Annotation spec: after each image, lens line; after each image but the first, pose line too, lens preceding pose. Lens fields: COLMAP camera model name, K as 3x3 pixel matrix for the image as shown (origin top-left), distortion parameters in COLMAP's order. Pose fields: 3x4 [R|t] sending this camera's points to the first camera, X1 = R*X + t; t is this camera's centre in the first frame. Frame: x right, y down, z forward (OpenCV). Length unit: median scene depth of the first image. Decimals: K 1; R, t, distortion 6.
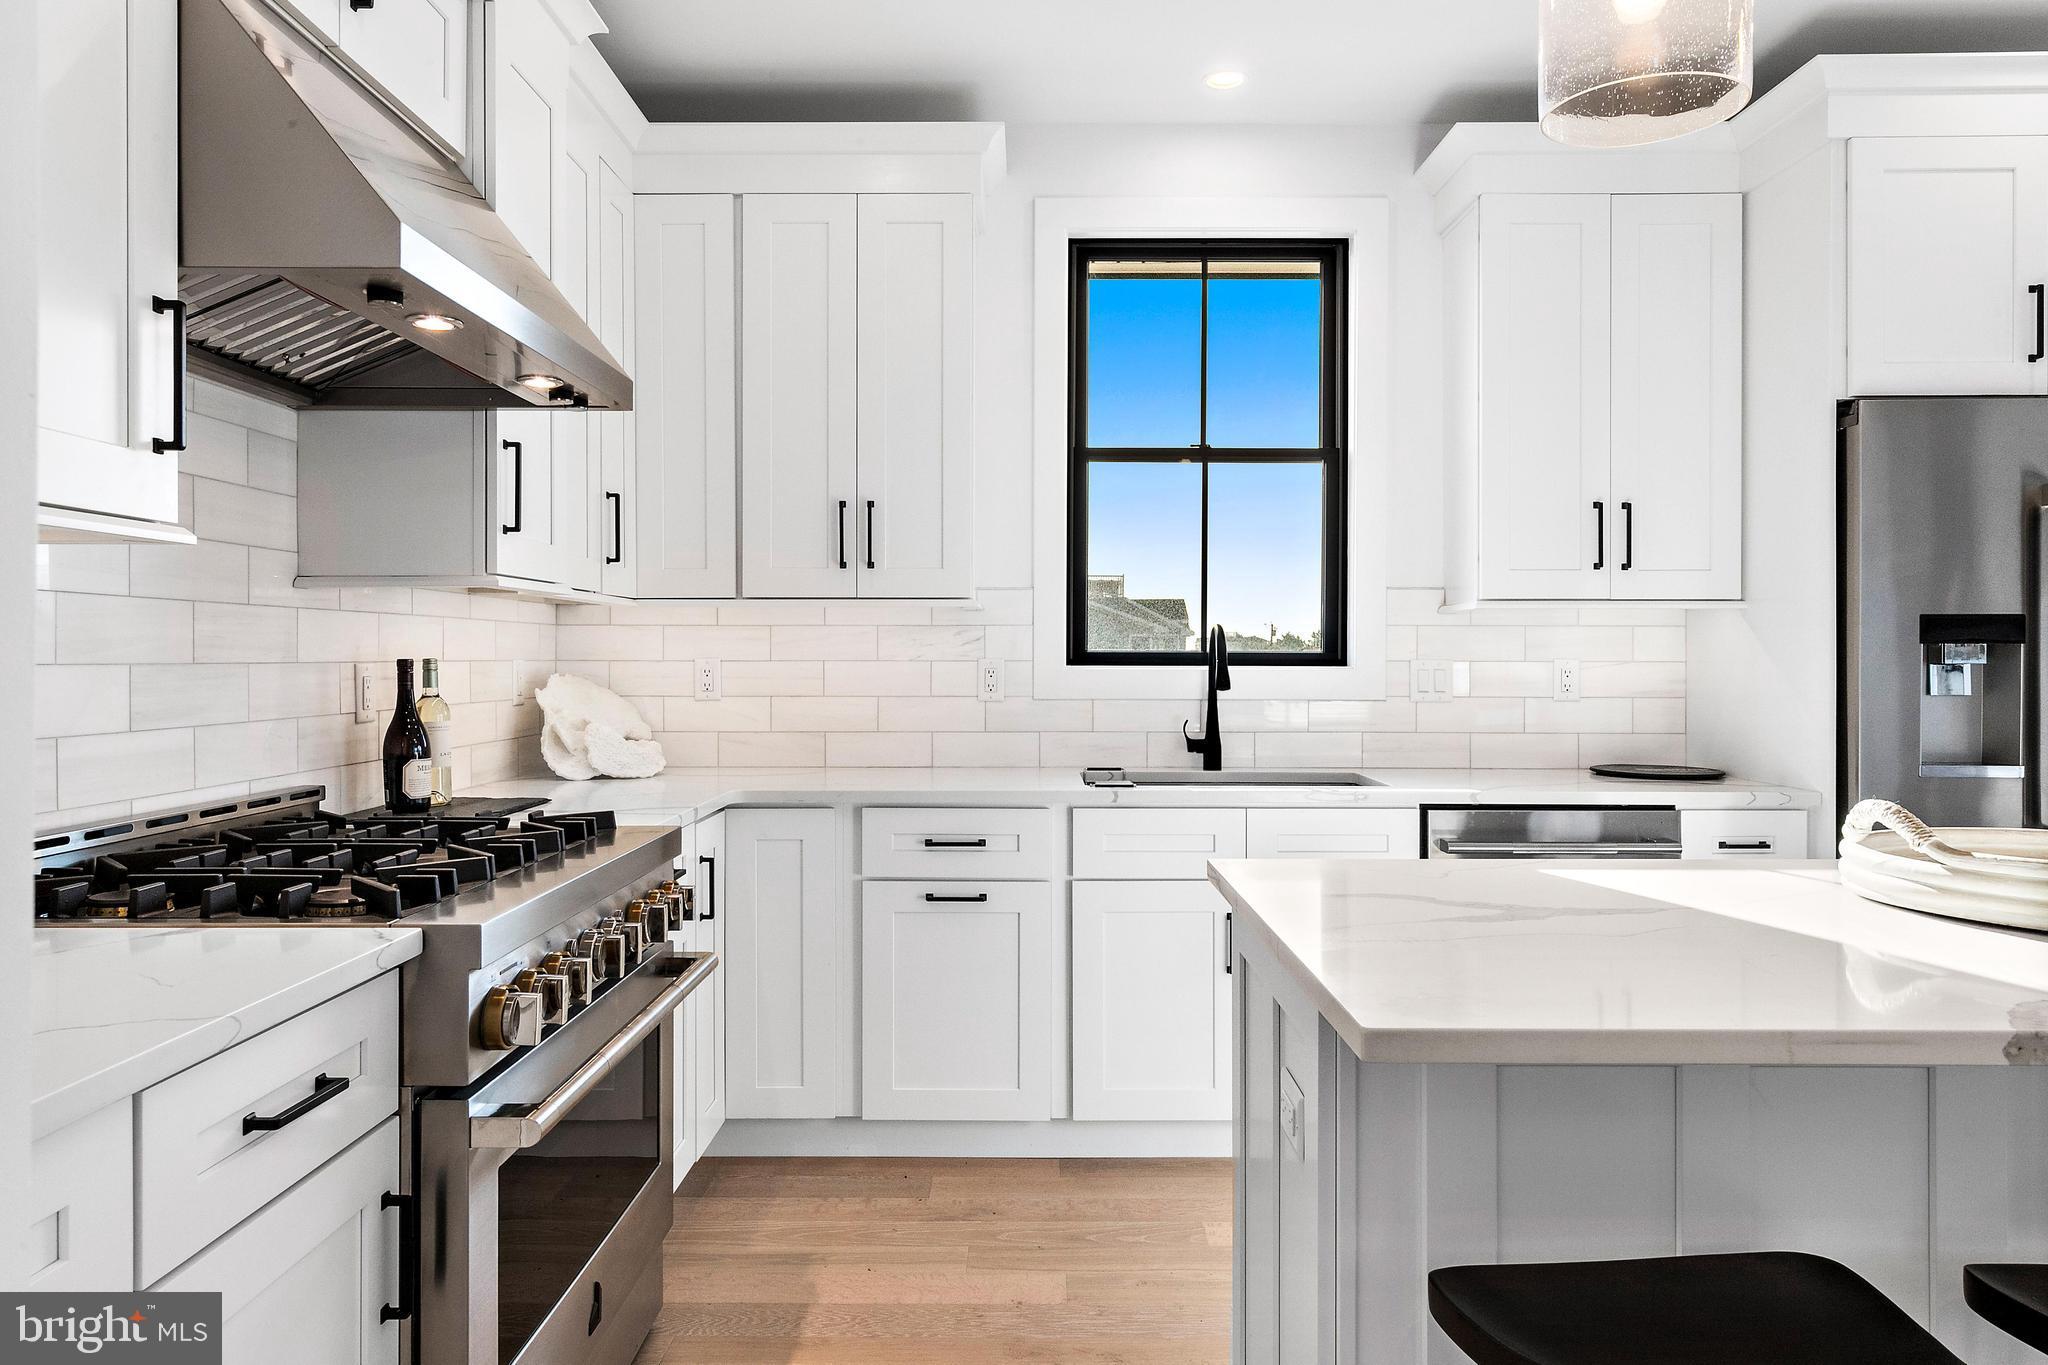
lens RADIAL K [[1347.3, 0, 1026.1], [0, 1347.3, 659.1], [0, 0, 1]] dist [0.005956, 0.003694]
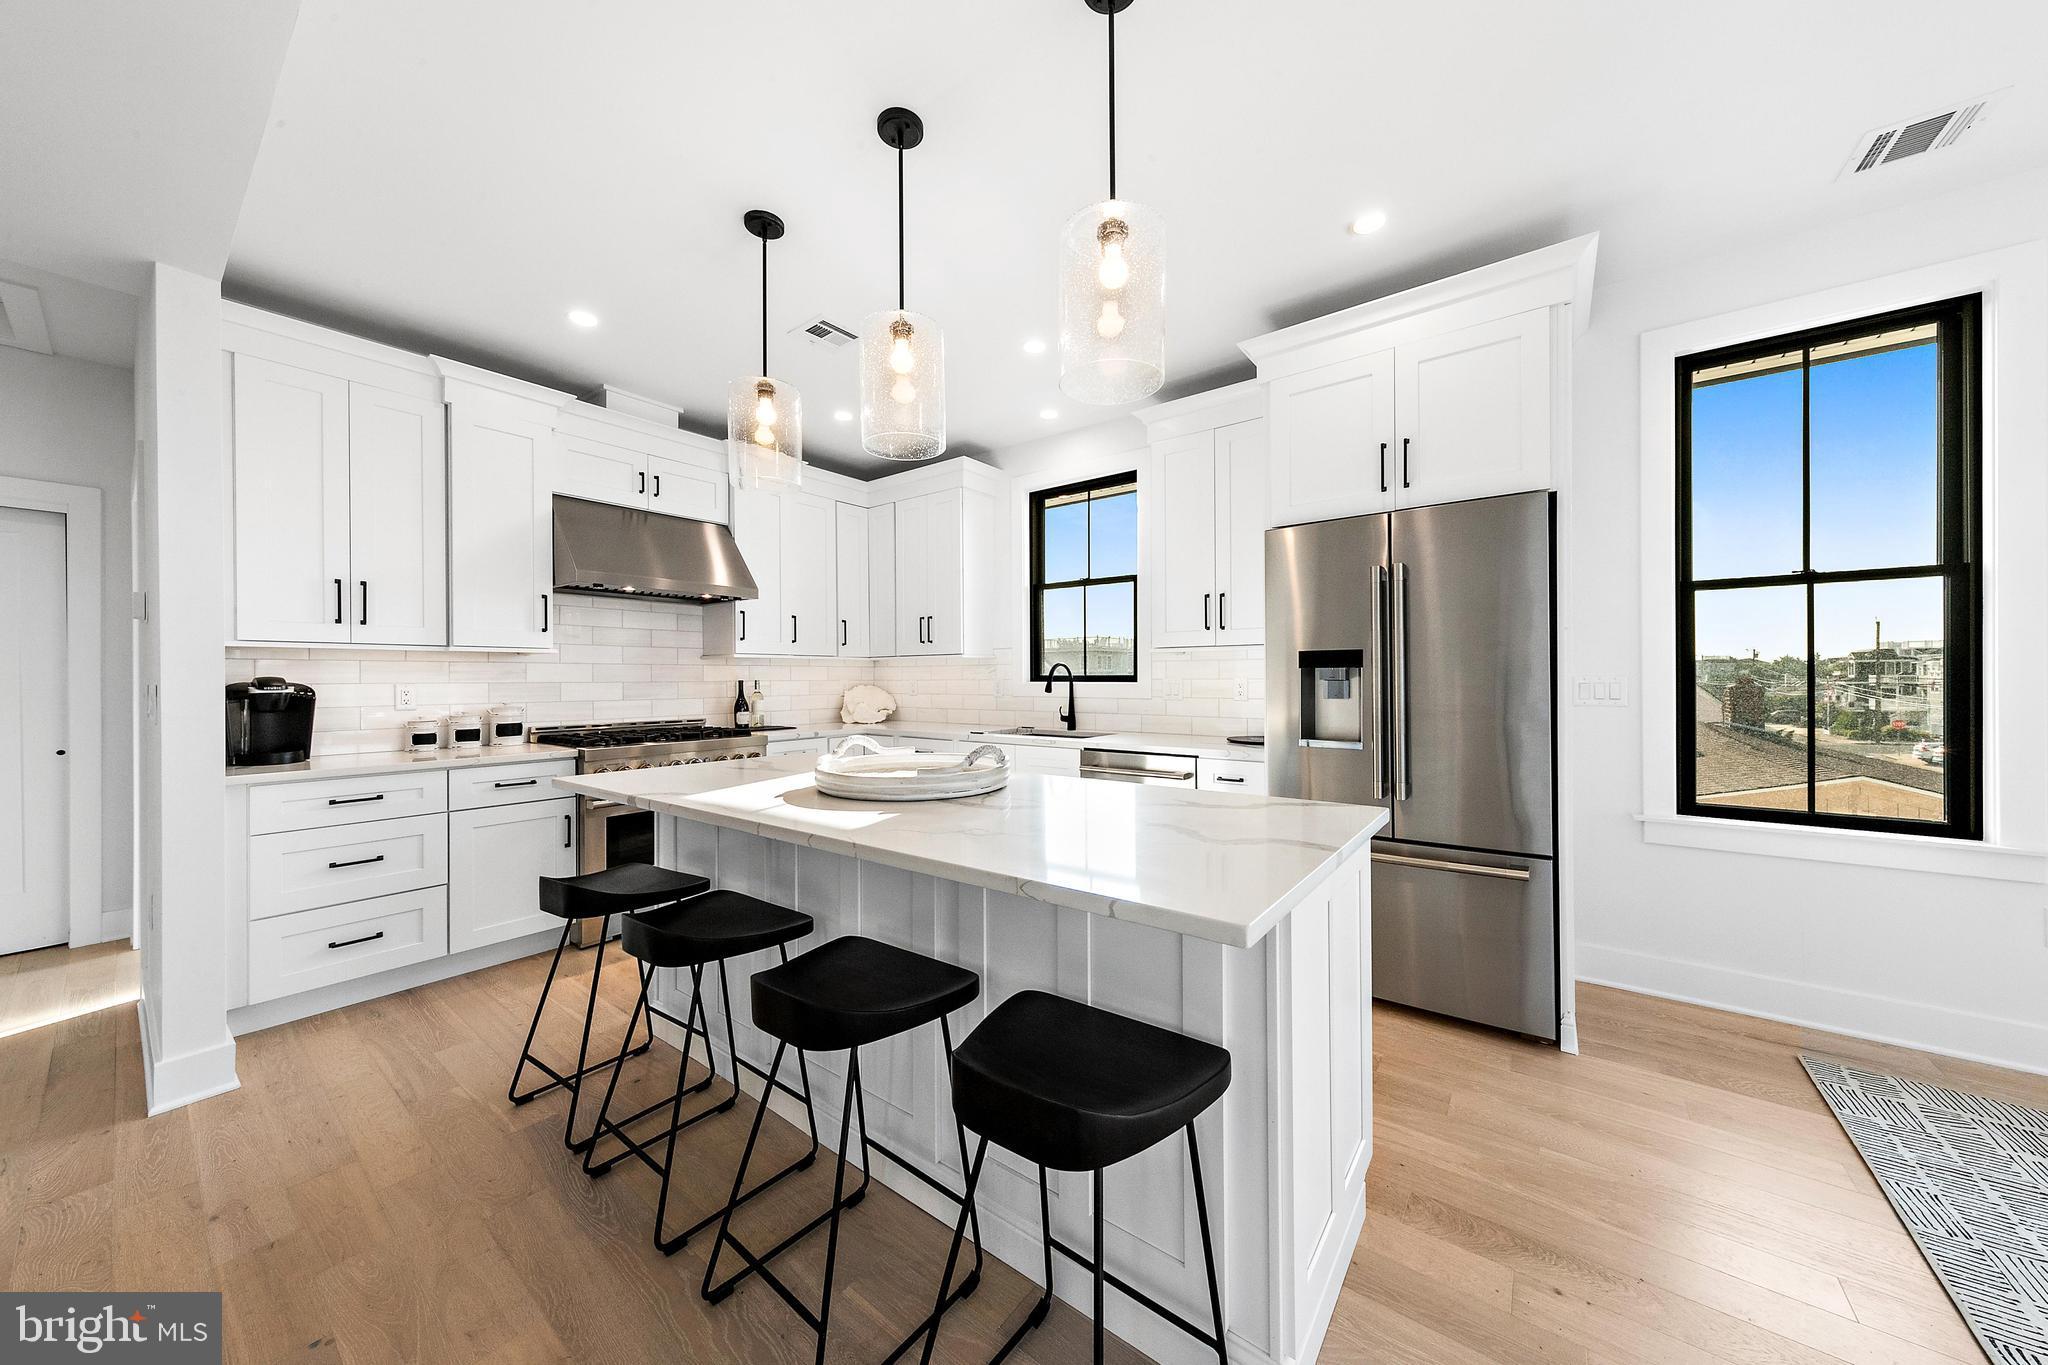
lens RADIAL K [[685.8, 0, 1016.6], [0, 685.8, 679.4], [0, 0, 1]] dist [0.001295, 0.000028]
pose [[0.794880, -0.003474, -0.606756, 0.922821], [0.005310, 0.999985, 0.001231, -0.000541], [0.606743, -0.004200, 0.794887, 0.098586]]
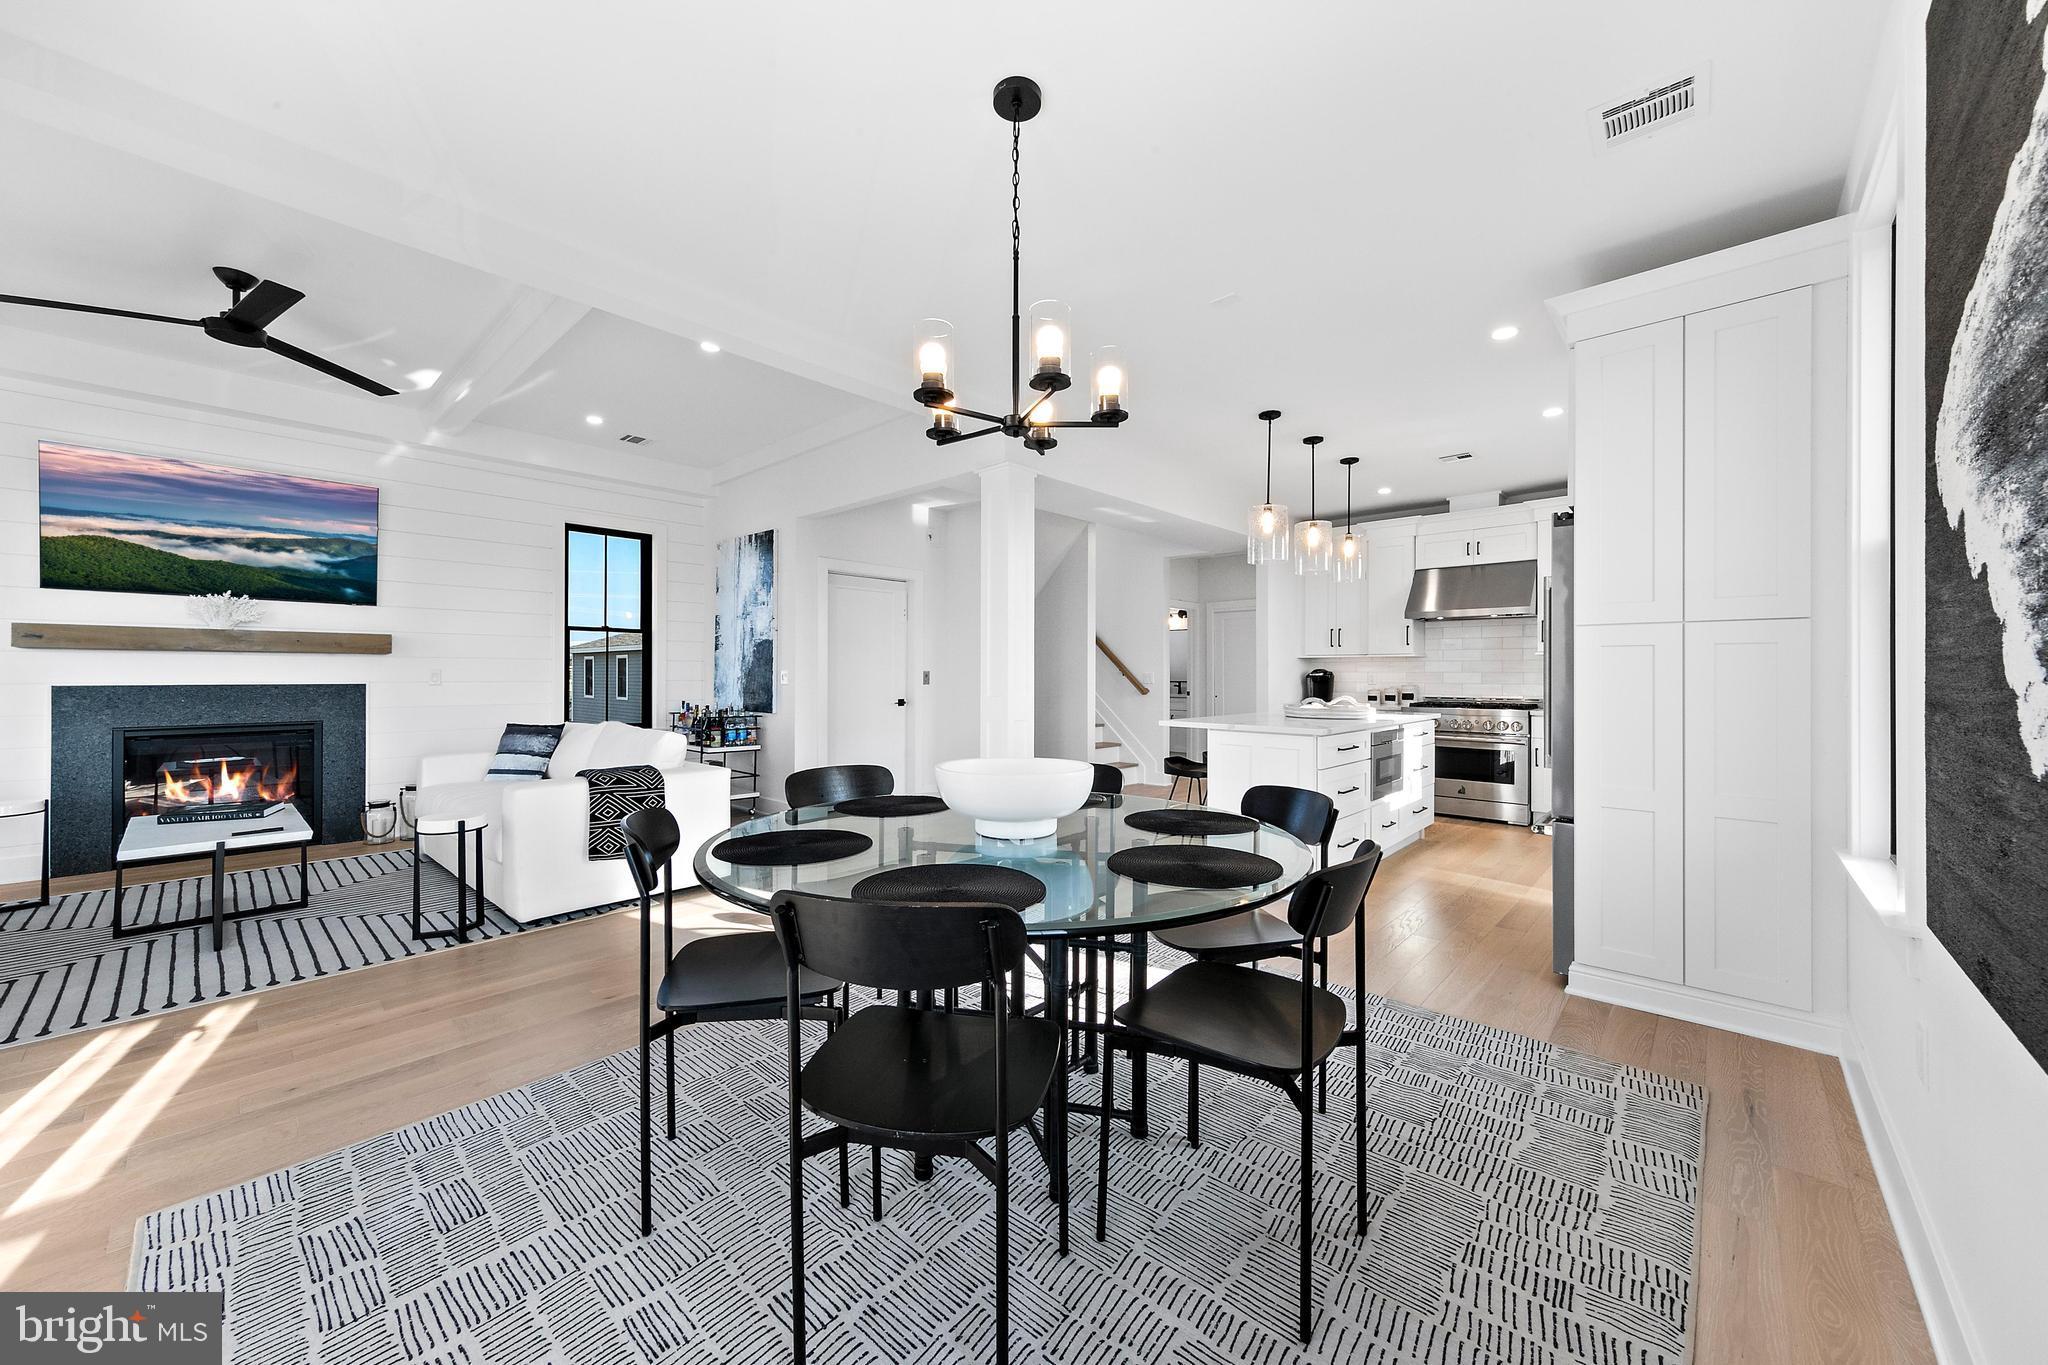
lens RADIAL K [[760.1, 0, 1028.8], [0, 760.1, 678.0], [0, 0, 1]] dist [-0.010069, -0.000025]
pose [[-0.673493, 0.001342, -0.739192, 2.114183], [-0.003256, 0.999983, 0.004782, 0.012971], [0.739186, 0.005627, -0.673477, 1.196110]]
